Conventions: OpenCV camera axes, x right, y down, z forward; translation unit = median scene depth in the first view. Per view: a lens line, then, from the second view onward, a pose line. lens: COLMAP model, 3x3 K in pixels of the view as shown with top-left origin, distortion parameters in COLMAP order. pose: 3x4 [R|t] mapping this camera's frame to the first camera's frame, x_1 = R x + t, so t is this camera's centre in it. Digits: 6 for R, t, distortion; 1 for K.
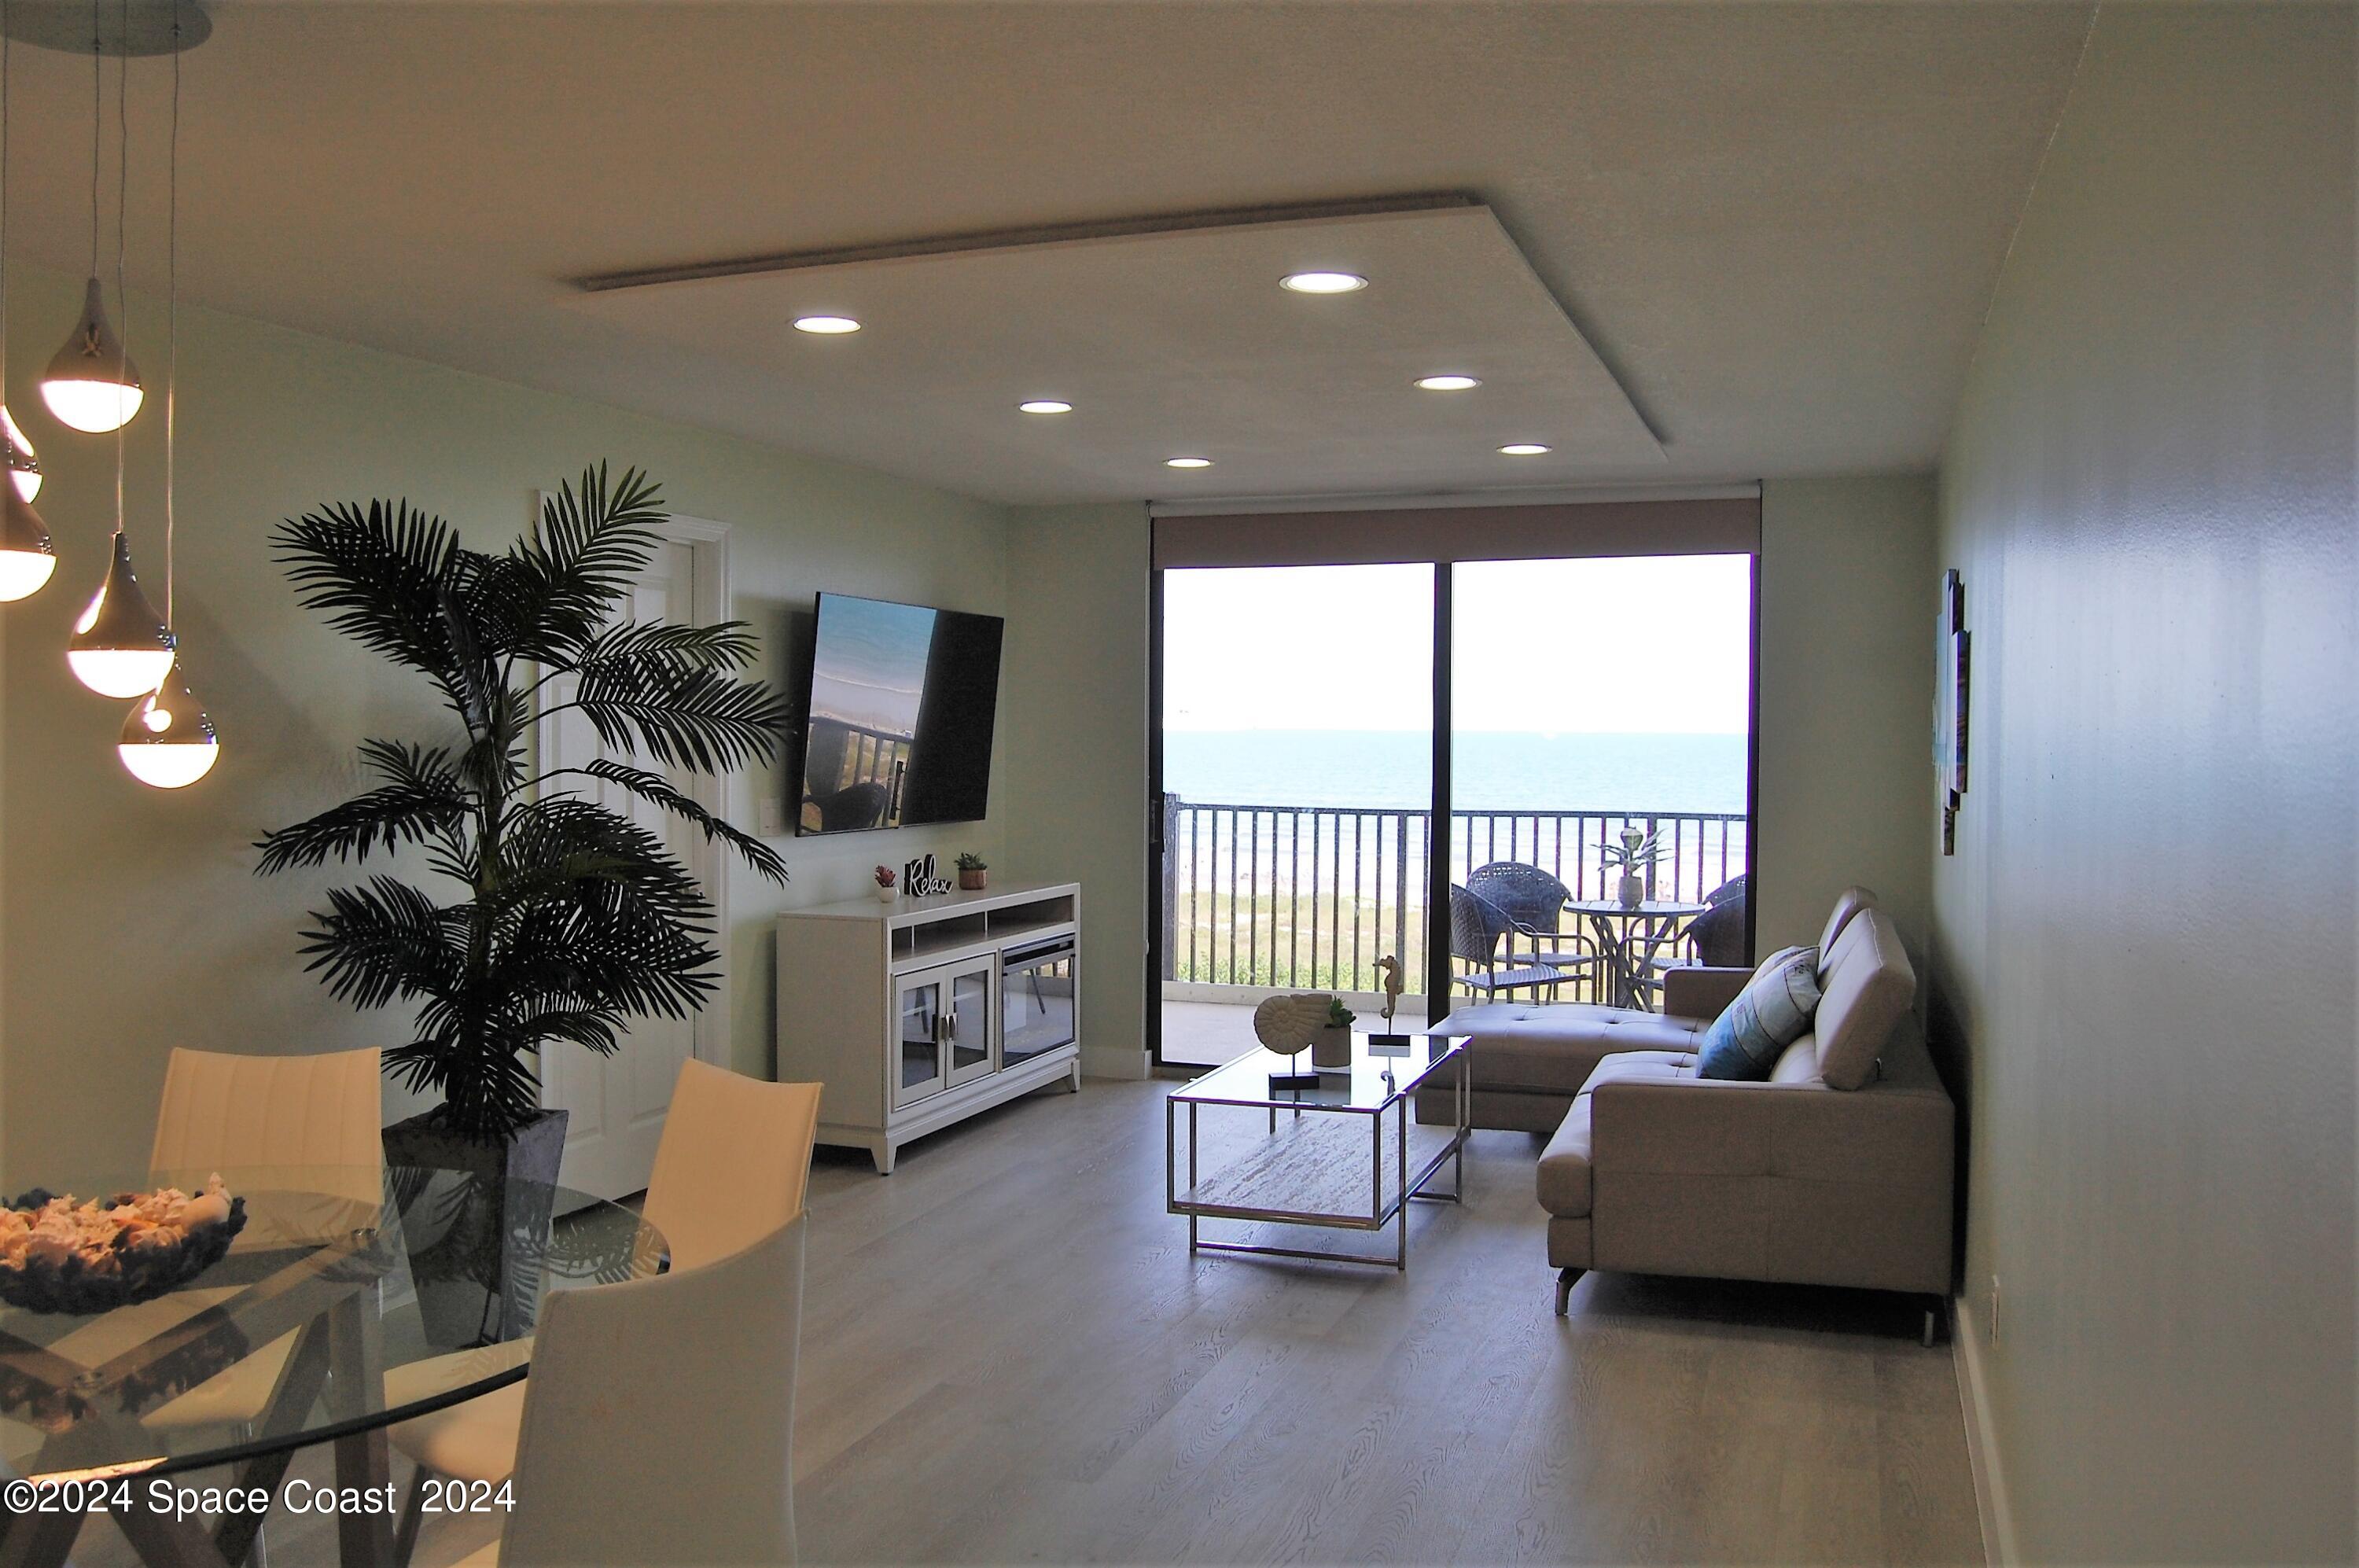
lens RADIAL K [[1857.6, 0, 1172.7], [0, 1857.6, 770.3], [0, 0, 1]] dist [-0.100030, 0.043197]
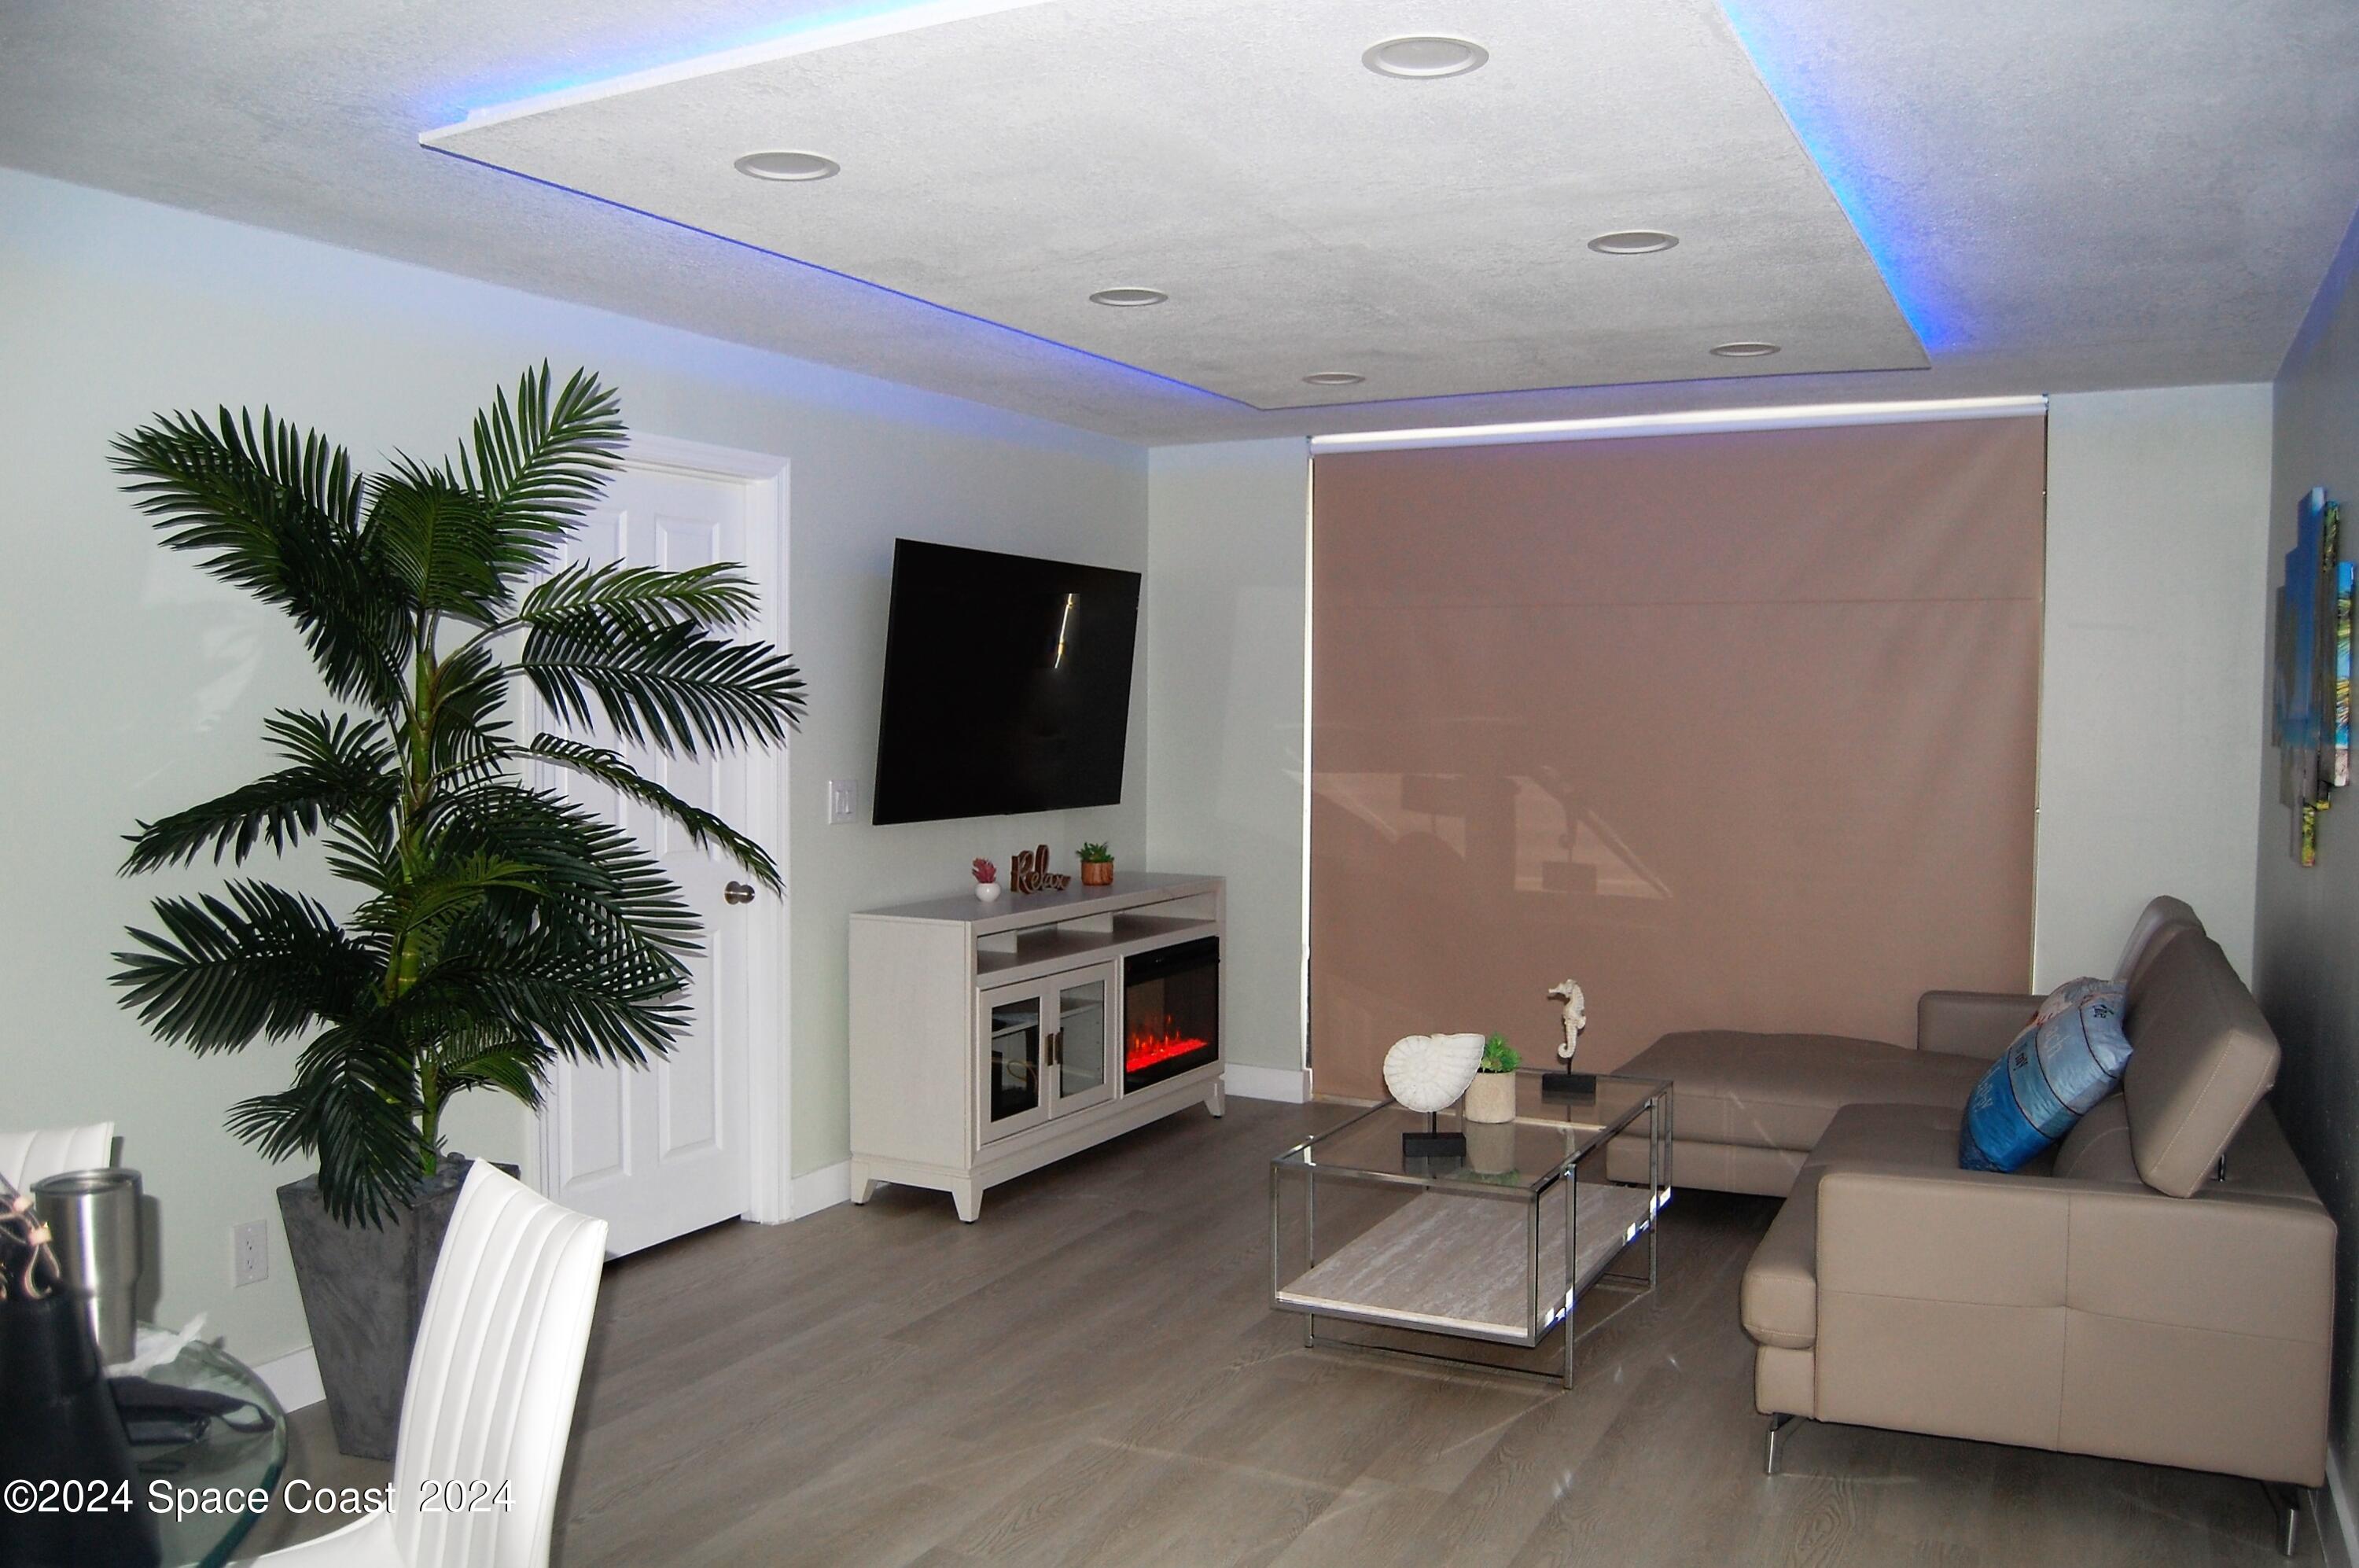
lens RADIAL K [[1857.6, 0, 1183.6], [0, 1857.6, 796.9], [0, 0, 1]] dist [-0.100030, 0.043197]
pose [[0.991991, 0.002648, -0.126282, 0.065909], [0.000800, 0.999629, 0.027240, -0.000603], [0.126307, -0.027123, 0.991620, 0.239925]]
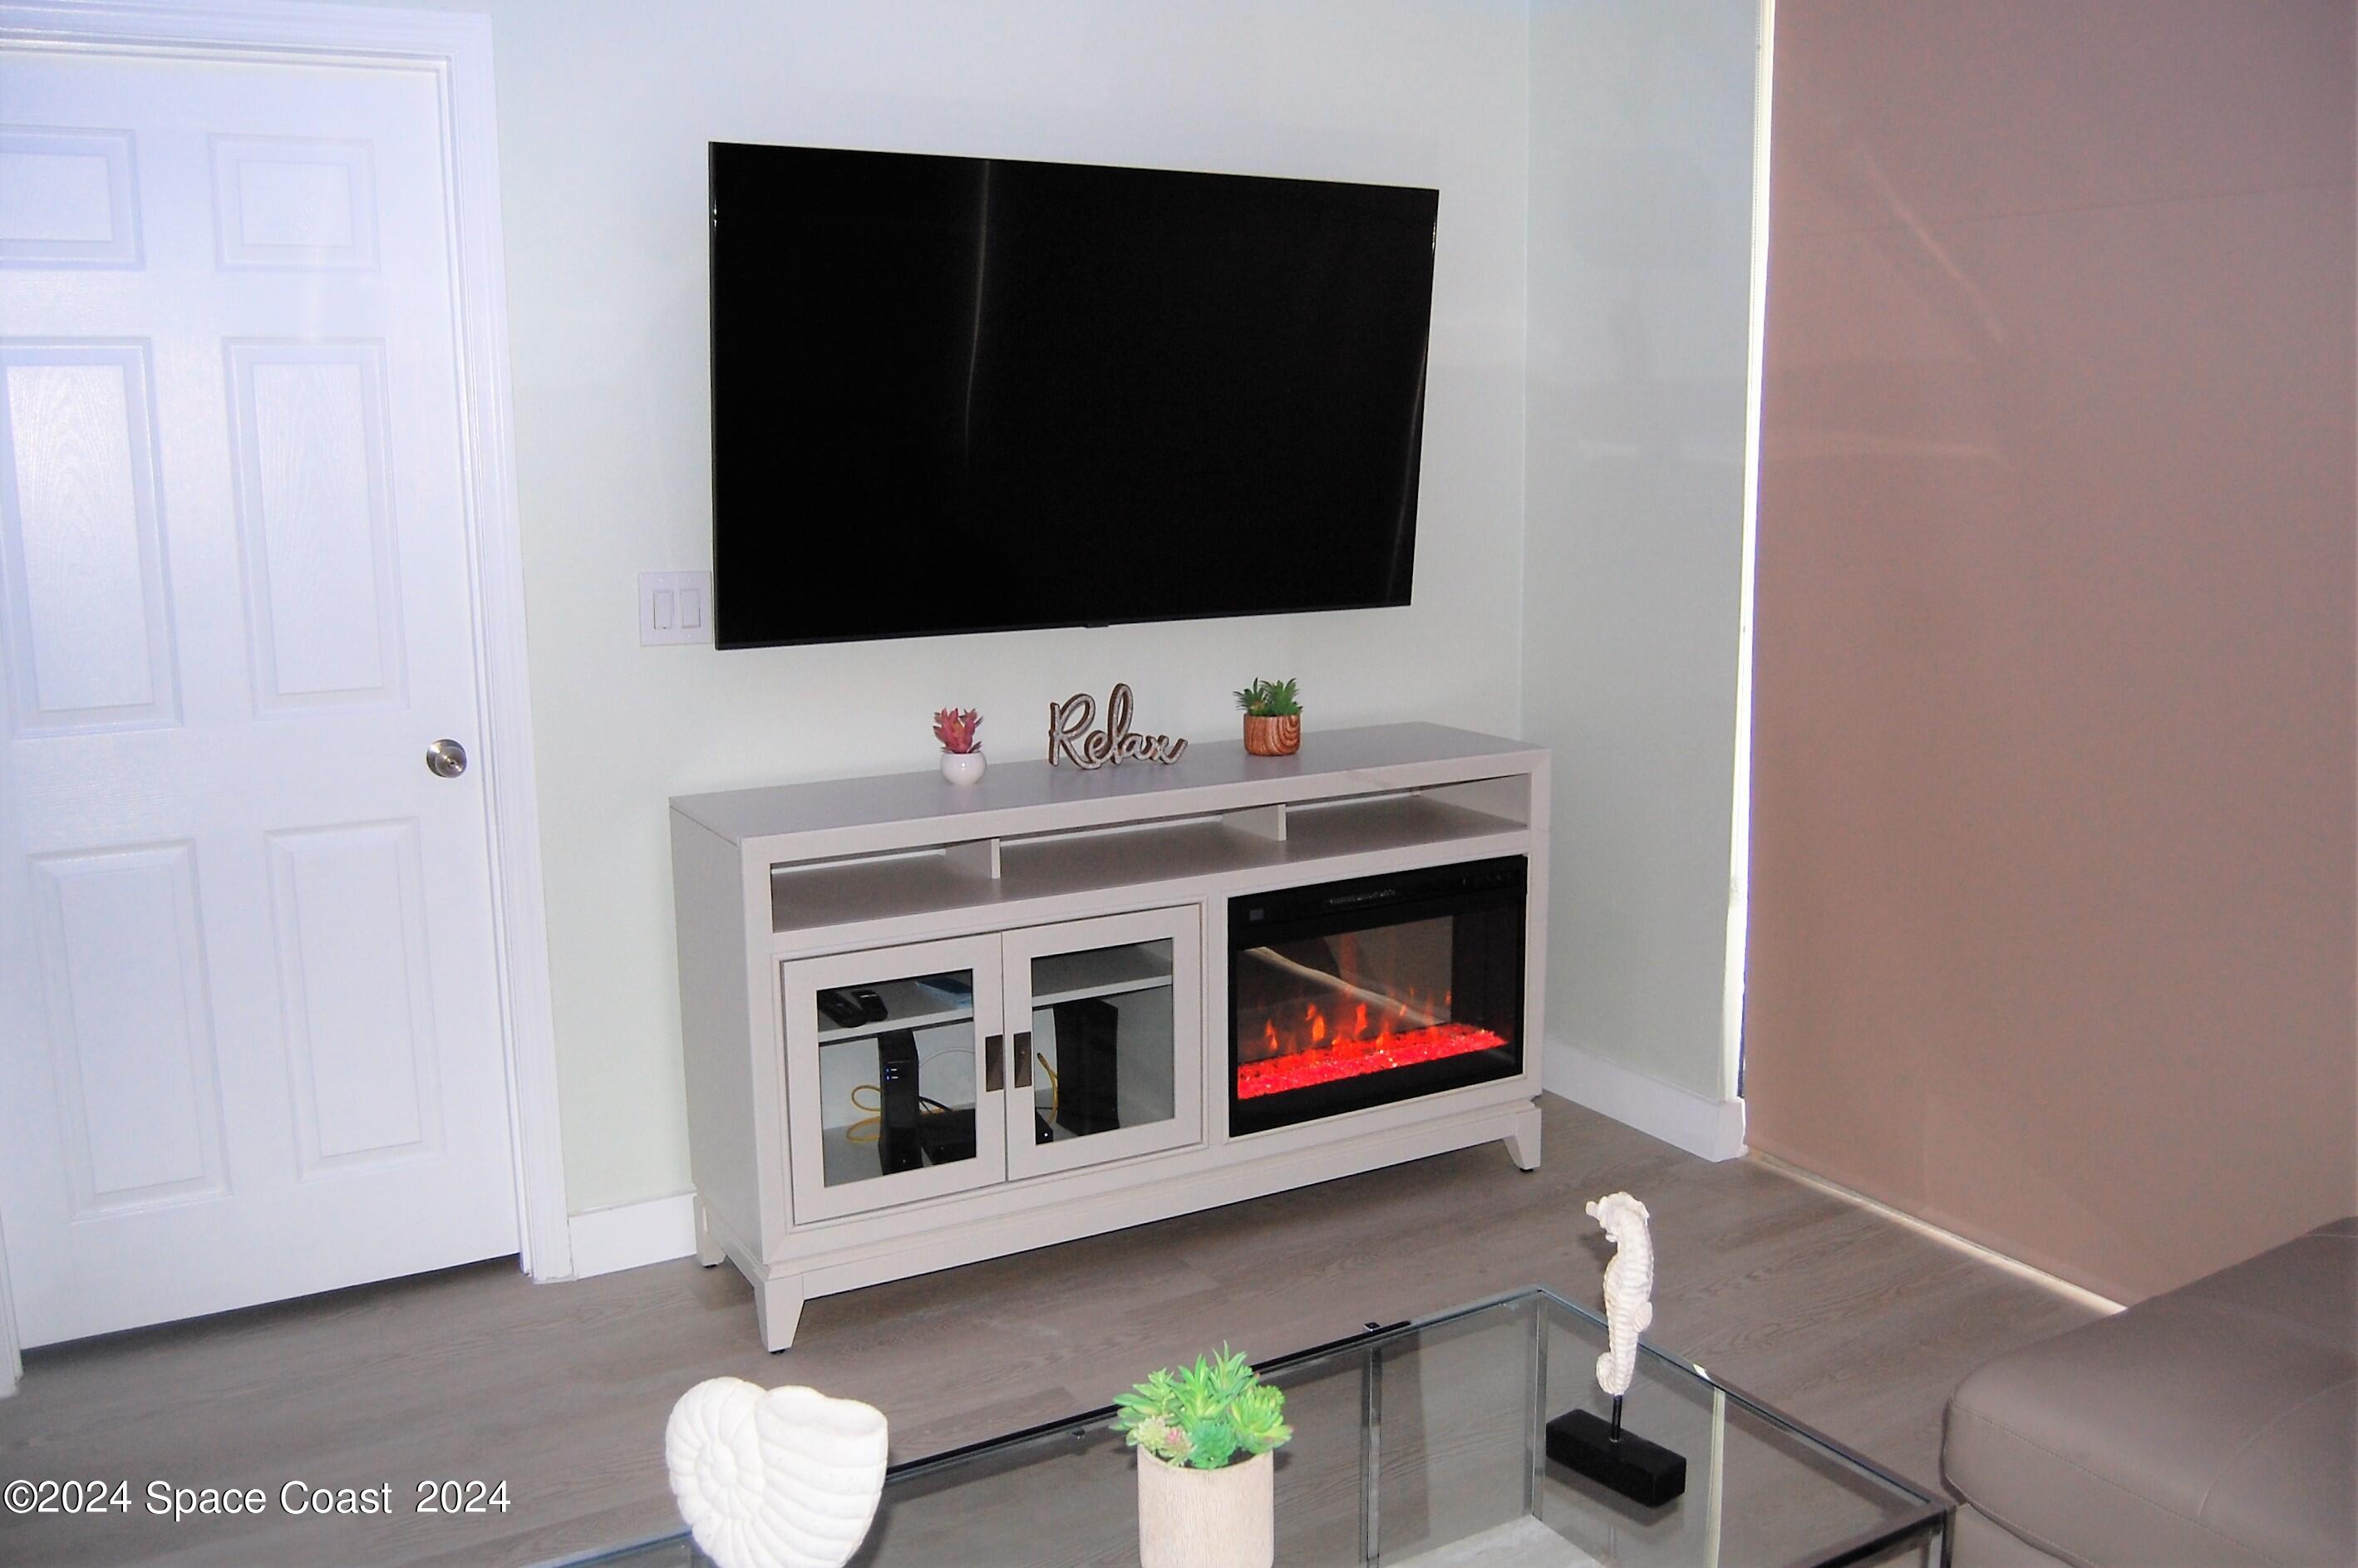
lens RADIAL K [[1856.6, 0, 1185.3], [0, 1856.6, 793.3], [0, 0, 1]] dist [-0.100030, 0.043197]
pose [[0.753578, 0.090680, -0.651074, 0.317597], [0.011933, 0.988389, 0.151472, -0.000810], [0.657250, -0.121916, 0.743746, 1.005322]]
